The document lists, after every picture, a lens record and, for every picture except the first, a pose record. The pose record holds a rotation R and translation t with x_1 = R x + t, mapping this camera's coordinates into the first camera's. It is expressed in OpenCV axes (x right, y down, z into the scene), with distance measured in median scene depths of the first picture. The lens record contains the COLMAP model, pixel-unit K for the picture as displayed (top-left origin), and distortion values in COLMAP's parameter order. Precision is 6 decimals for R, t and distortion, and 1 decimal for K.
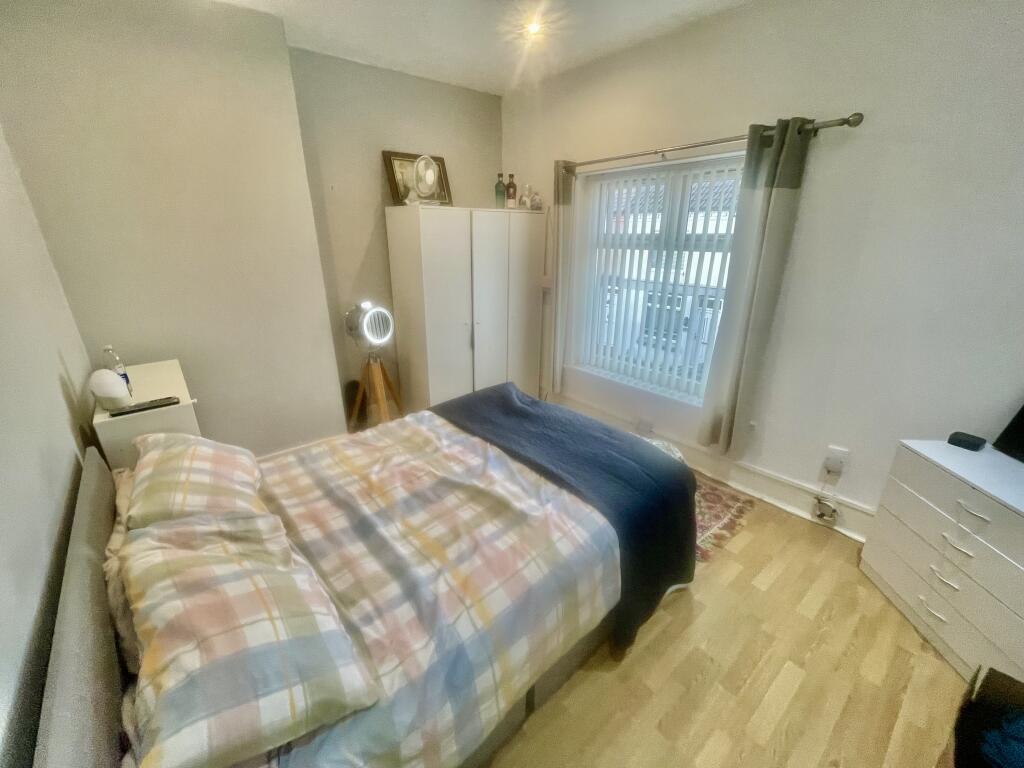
lens RADIAL K [[414.9, 0, 510.6], [0, 414.9, 385.7], [0, 0, 1]] dist [0.010805, -0.001713]
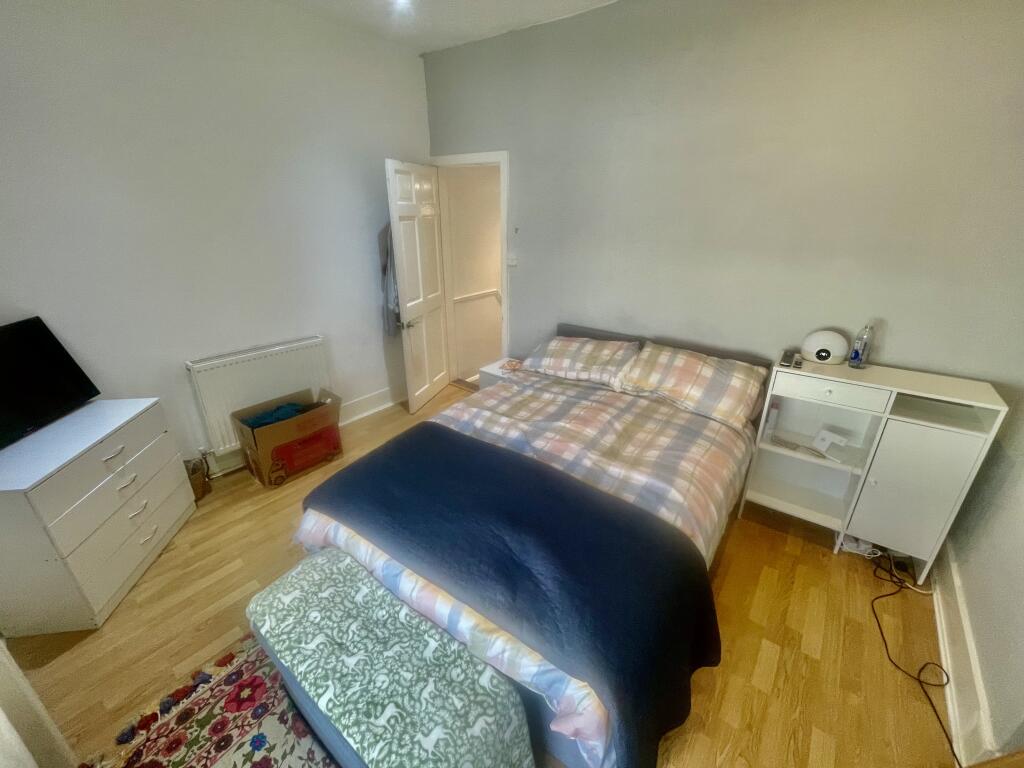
lens RADIAL K [[417.3, 0, 508.7], [0, 417.3, 382.3], [0, 0, 1]] dist [-0.001767, -0.000217]
pose [[-0.979152, 0.081069, -0.186248, 0.137317], [-0.064909, 0.743955, 0.665069, -0.499529], [0.192477, 0.663293, -0.723184, 1.330829]]
